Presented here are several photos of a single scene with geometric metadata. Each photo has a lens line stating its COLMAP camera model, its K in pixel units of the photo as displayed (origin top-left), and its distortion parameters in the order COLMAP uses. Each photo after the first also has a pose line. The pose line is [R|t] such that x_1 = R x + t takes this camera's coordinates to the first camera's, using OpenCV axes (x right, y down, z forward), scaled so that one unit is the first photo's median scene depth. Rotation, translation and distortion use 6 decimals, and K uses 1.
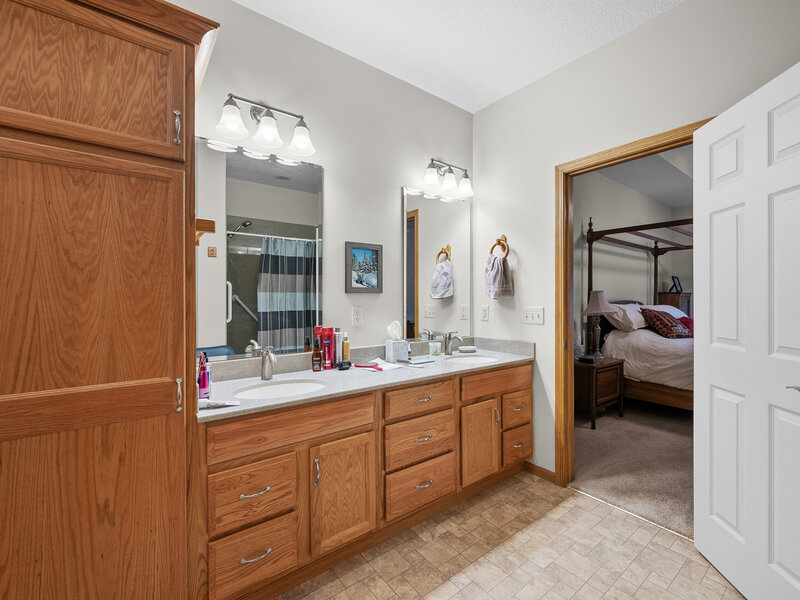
lens RADIAL K [[356.3, 0, 400.0], [0, 356.3, 297.7], [0, 0, 1]] dist [0.000562, 0.000132]
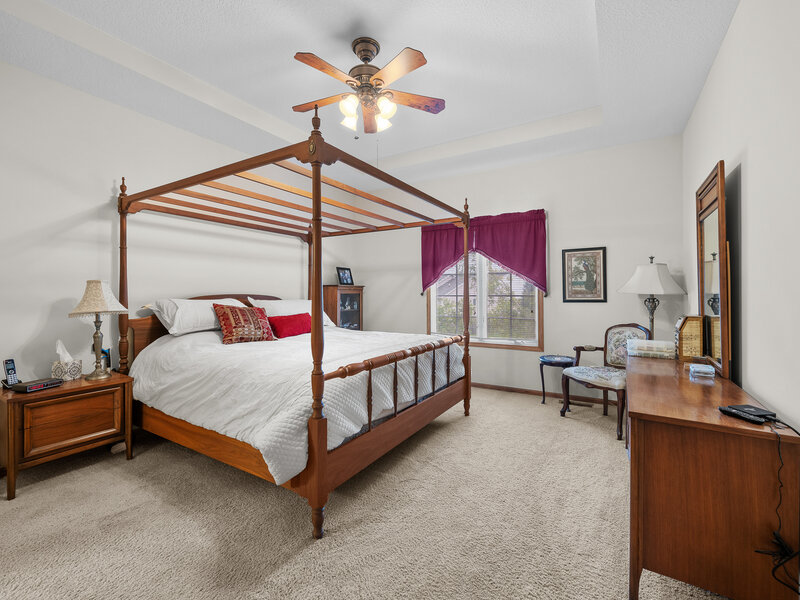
lens RADIAL K [[356.3, 0, 400.1], [0, 356.3, 295.2], [0, 0, 1]] dist [0.000562, 0.000132]
pose [[0.928077, -0.007027, 0.372322, 0.781132], [0.005310, 0.999970, 0.005635, 0.007953], [-0.372351, -0.003253, 0.928086, 0.136687]]
